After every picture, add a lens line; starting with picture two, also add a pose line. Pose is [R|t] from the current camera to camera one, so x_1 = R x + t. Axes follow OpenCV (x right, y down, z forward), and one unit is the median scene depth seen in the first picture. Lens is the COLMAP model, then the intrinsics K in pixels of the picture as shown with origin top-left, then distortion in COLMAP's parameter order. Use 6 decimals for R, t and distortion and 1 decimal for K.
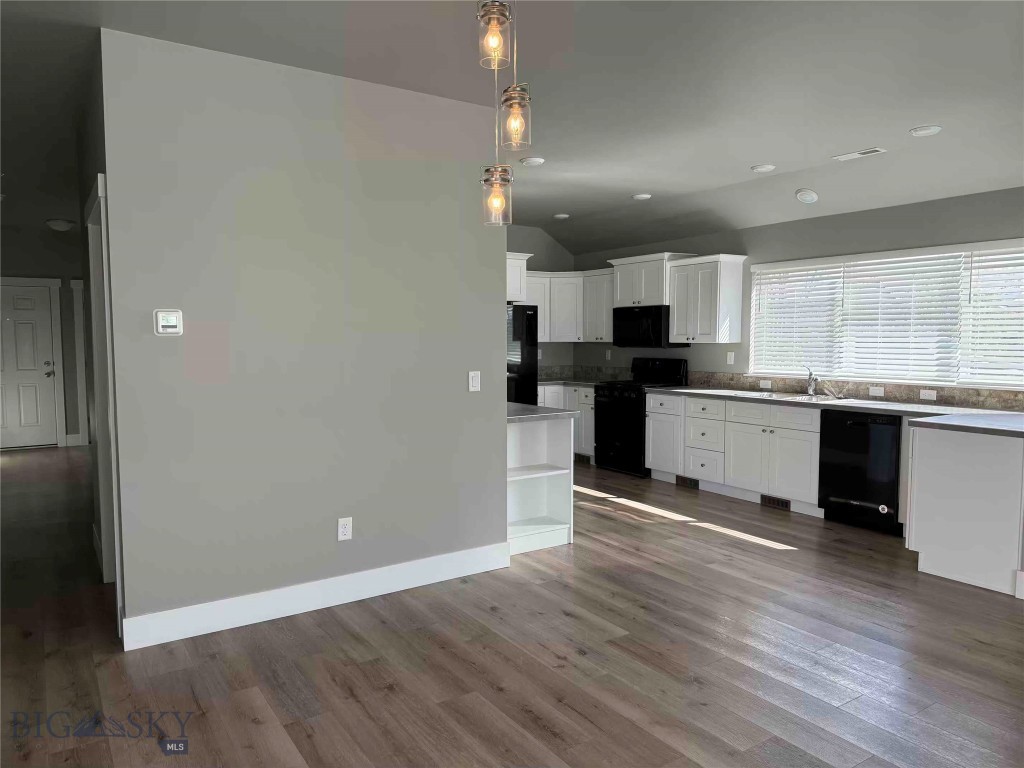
lens RADIAL K [[705.8, 0, 515.8], [0, 705.8, 386.5], [0, 0, 1]] dist [0.088615, -0.120033]
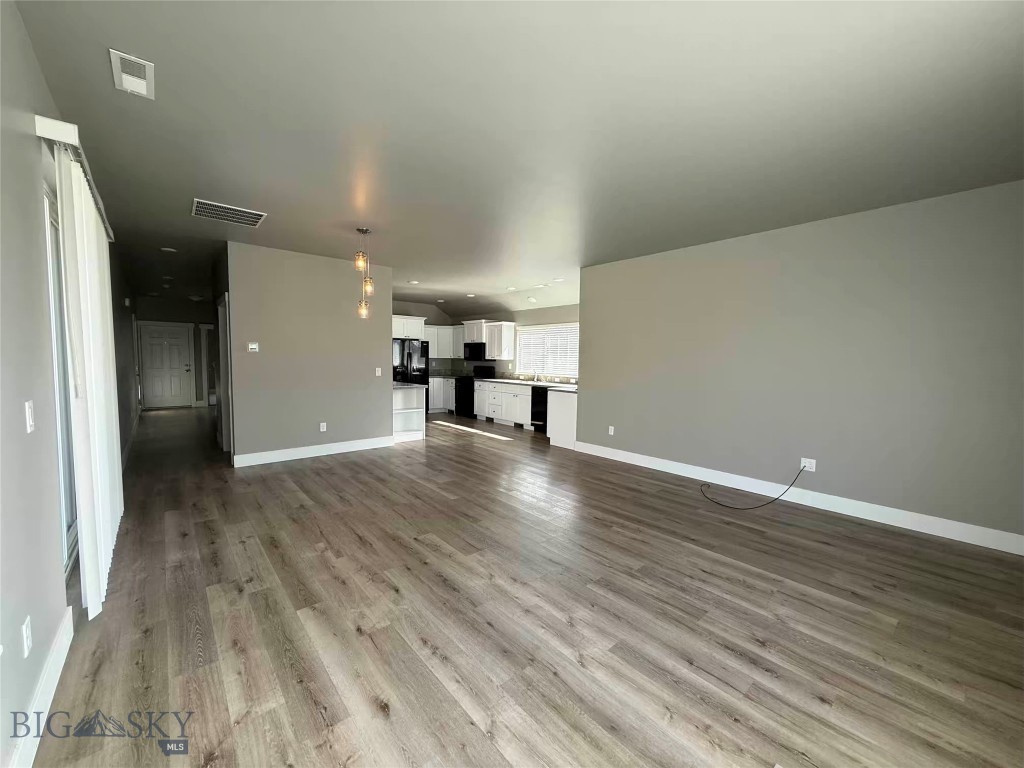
lens RADIAL K [[403.5, 0, 510.5], [0, 403.5, 385.7], [0, 0, 1]] dist [-0.002825, -0.000317]
pose [[0.992341, 0.007208, 0.123315, 0.163162], [-0.007332, 0.999973, 0.000556, 0.026409], [-0.123308, -0.001456, 0.992367, -0.349278]]
